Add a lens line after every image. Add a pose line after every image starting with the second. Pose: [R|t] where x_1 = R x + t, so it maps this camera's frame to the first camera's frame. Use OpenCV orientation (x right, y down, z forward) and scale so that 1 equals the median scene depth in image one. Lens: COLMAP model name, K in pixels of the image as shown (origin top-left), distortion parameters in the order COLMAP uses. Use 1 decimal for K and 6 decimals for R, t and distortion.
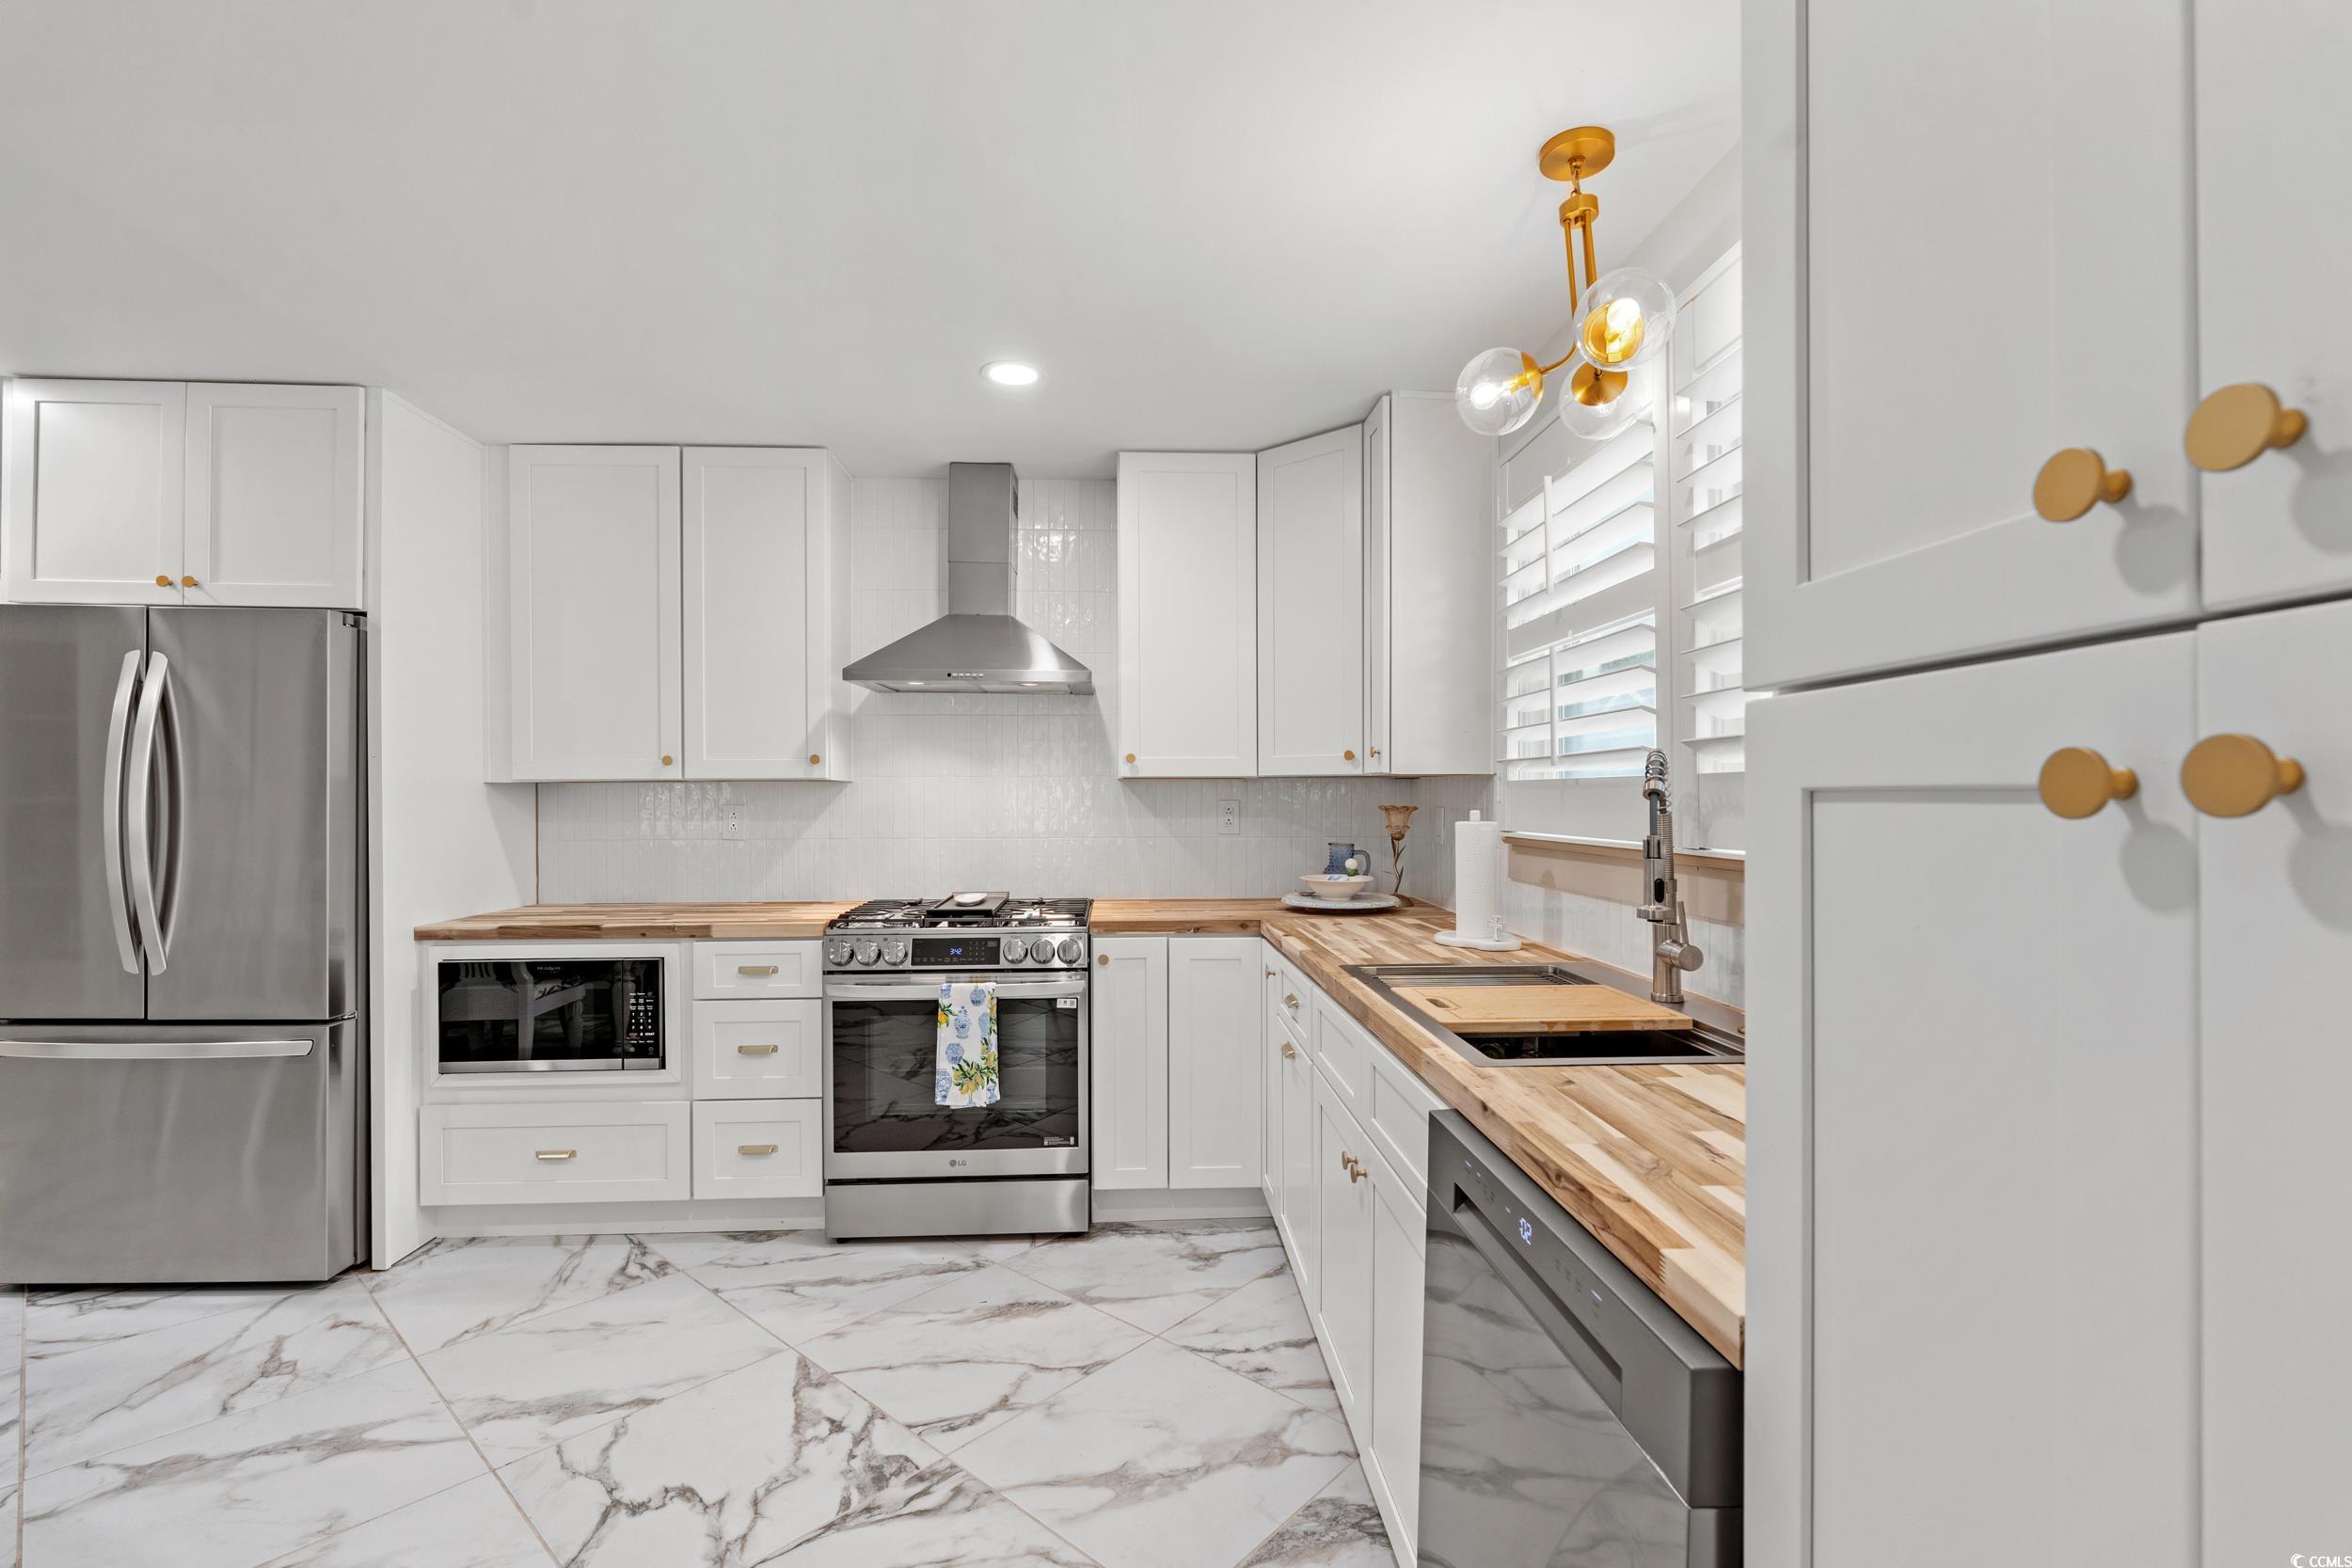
lens RADIAL K [[1032.0, 0, 1173.8], [0, 1032.0, 790.5], [0, 0, 1]] dist [-0.004613, -0.000845]
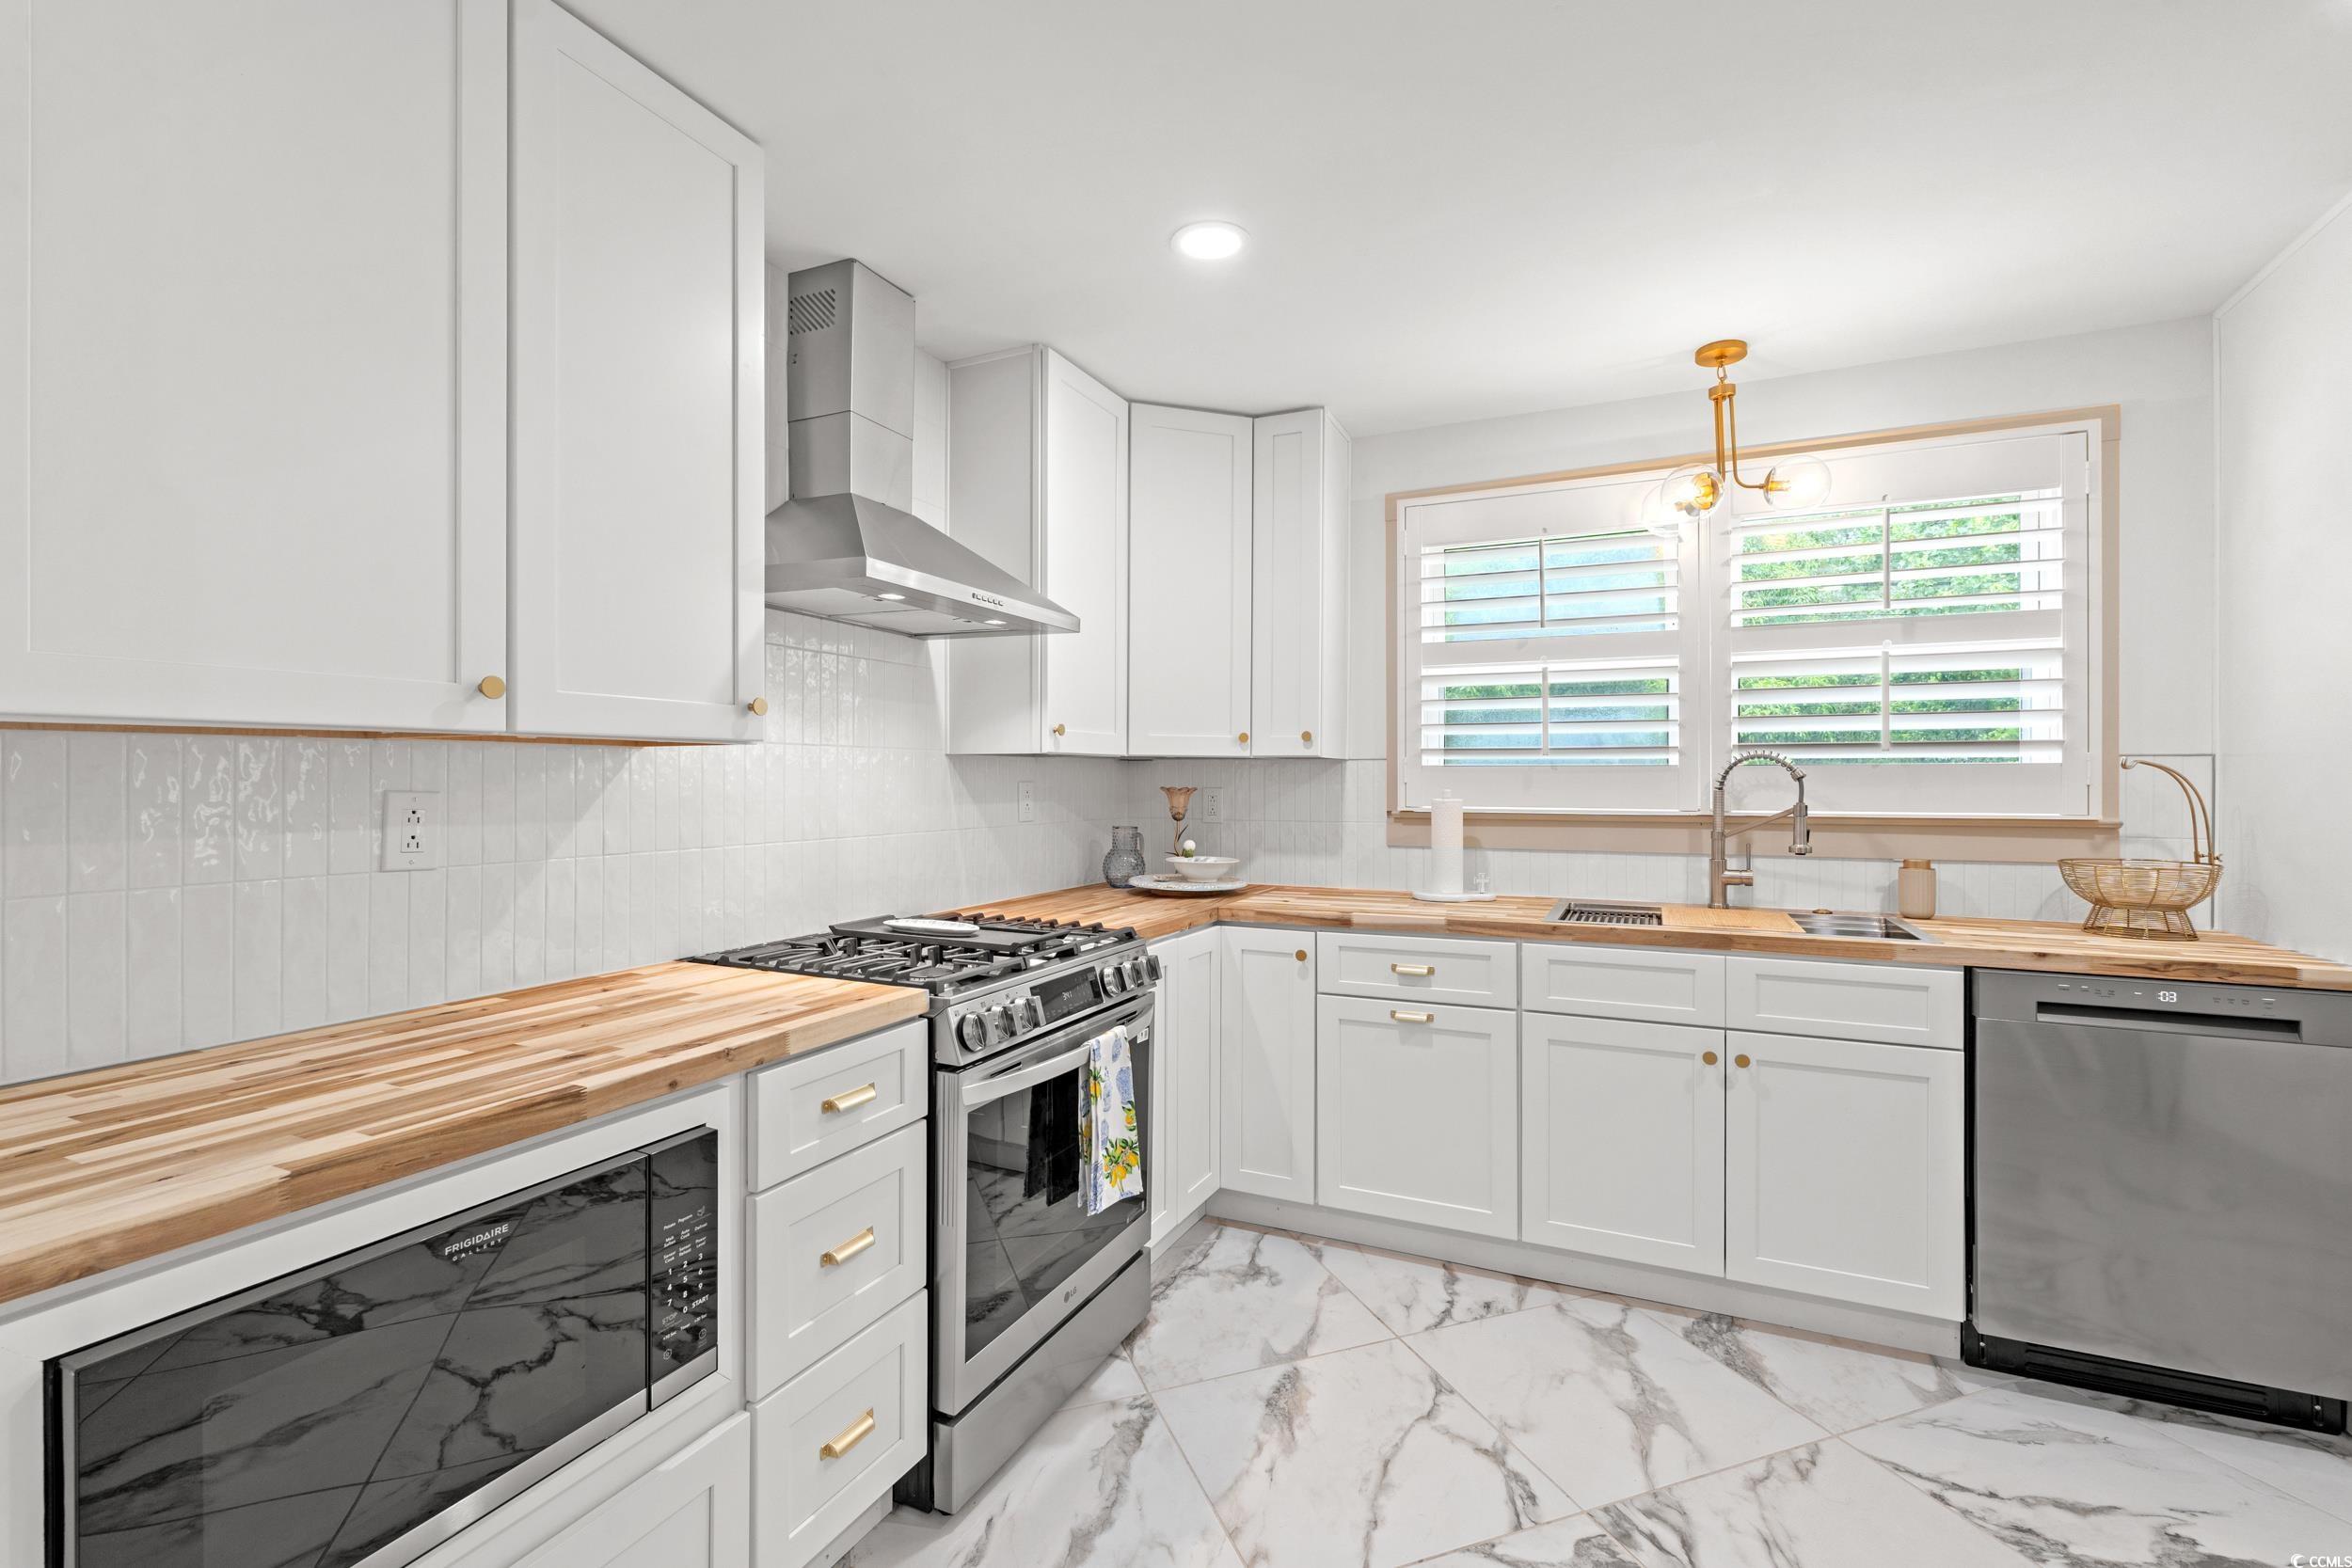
lens RADIAL K [[1032.0, 0, 1175.5], [0, 1032.0, 780.6], [0, 0, 1]] dist [-0.004613, -0.000845]
pose [[0.478858, 0.001700, 0.877891, -0.816434], [-0.003014, 0.999995, -0.000292, 0.009630], [-0.877887, -0.002506, 0.478861, 0.615259]]
